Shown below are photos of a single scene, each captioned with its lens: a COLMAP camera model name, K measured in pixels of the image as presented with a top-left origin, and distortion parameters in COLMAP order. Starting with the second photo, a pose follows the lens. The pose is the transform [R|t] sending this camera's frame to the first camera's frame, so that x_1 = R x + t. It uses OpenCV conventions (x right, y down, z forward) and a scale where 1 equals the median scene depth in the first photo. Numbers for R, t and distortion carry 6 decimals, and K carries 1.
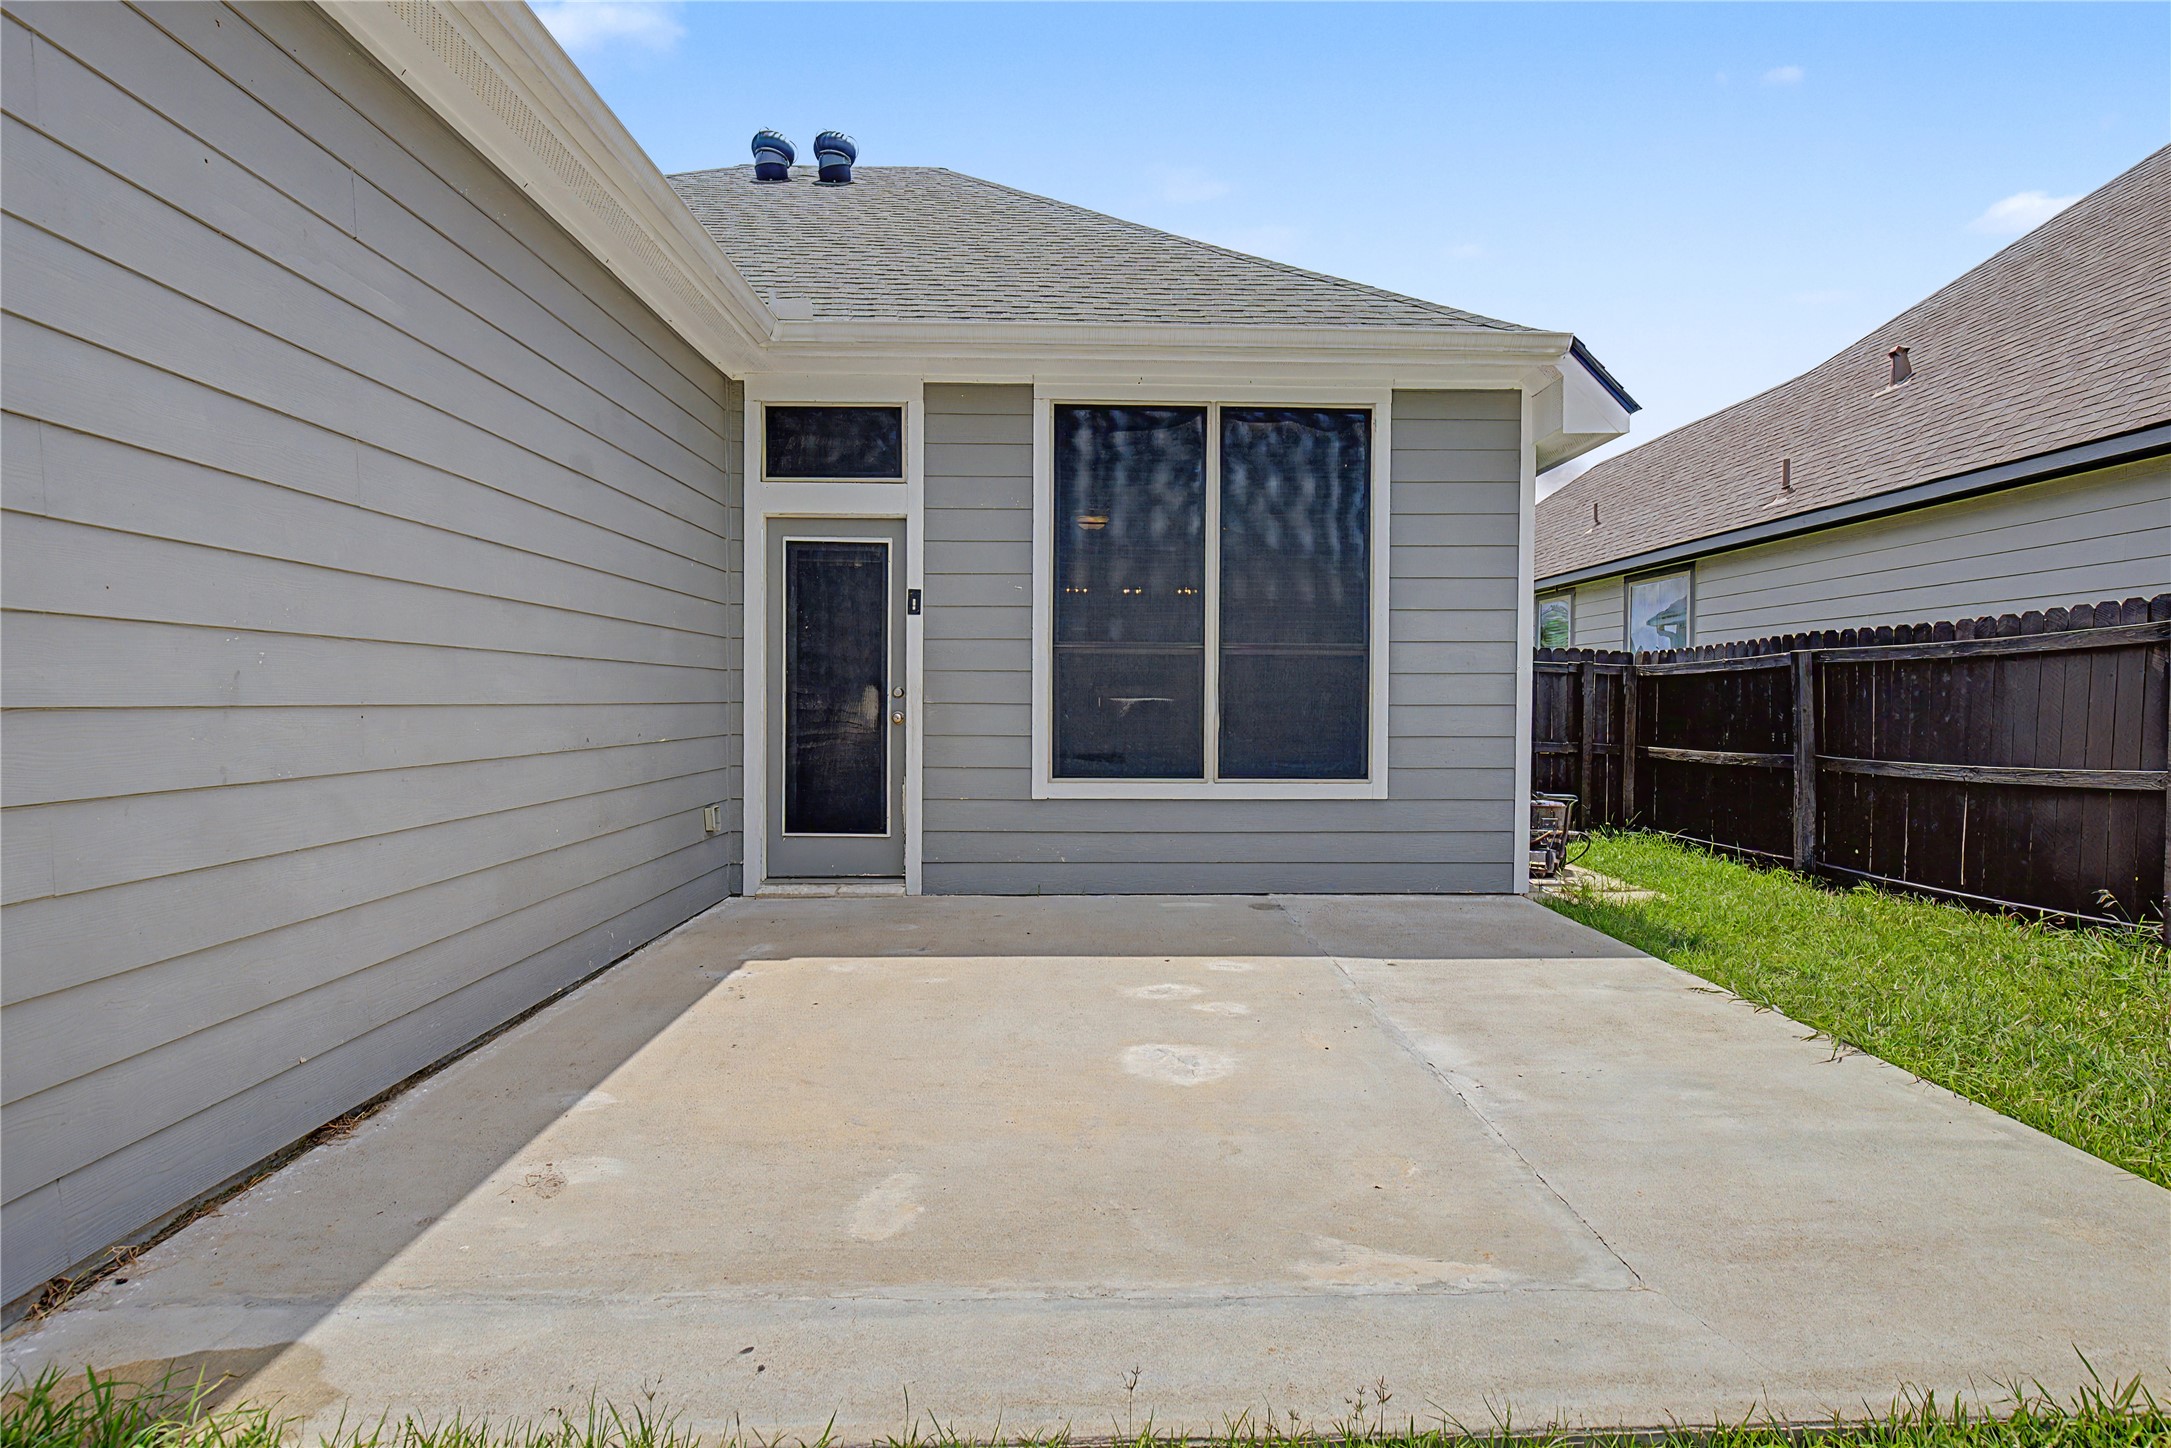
lens RADIAL K [[994.3, 0, 1116.1], [0, 994.3, 729.2], [0, 0, 1]] dist [-0.002809, 0.001757]
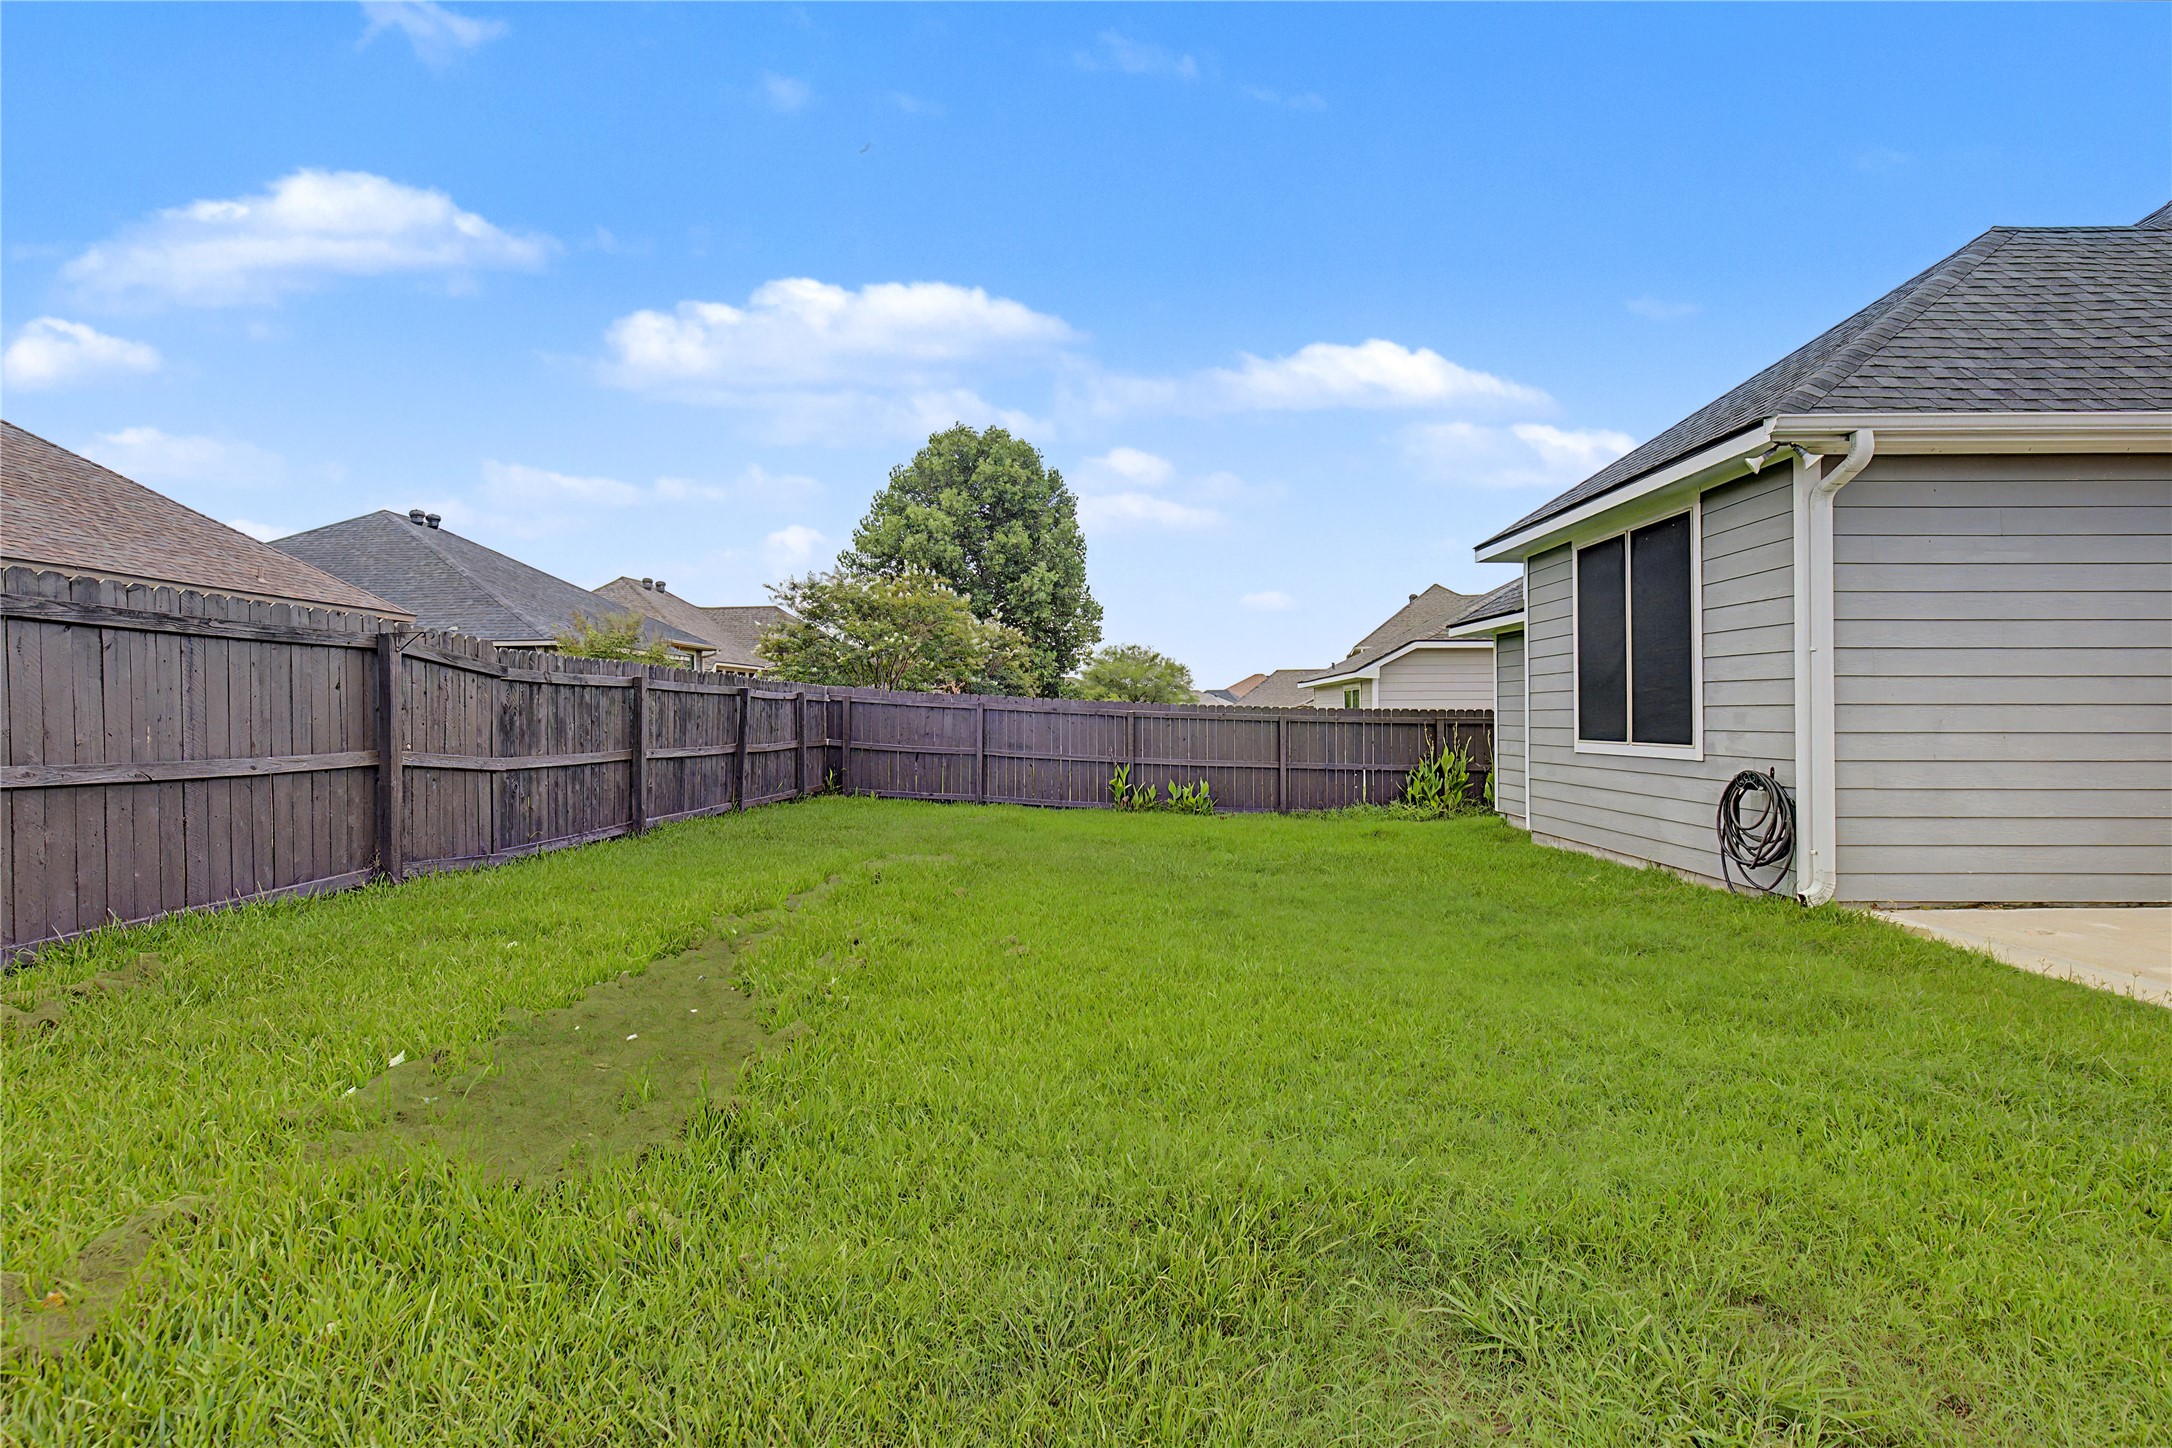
lens RADIAL K [[994.7, 0, 1082.4], [0, 994.7, 717.2], [0, 0, 1]] dist [-0.002809, 0.001757]
pose [[-0.068216, -0.003639, -0.997664, 0.829864], [-0.029689, 0.999558, -0.001616, 0.004467], [0.997229, 0.029509, -0.068294, -0.486465]]
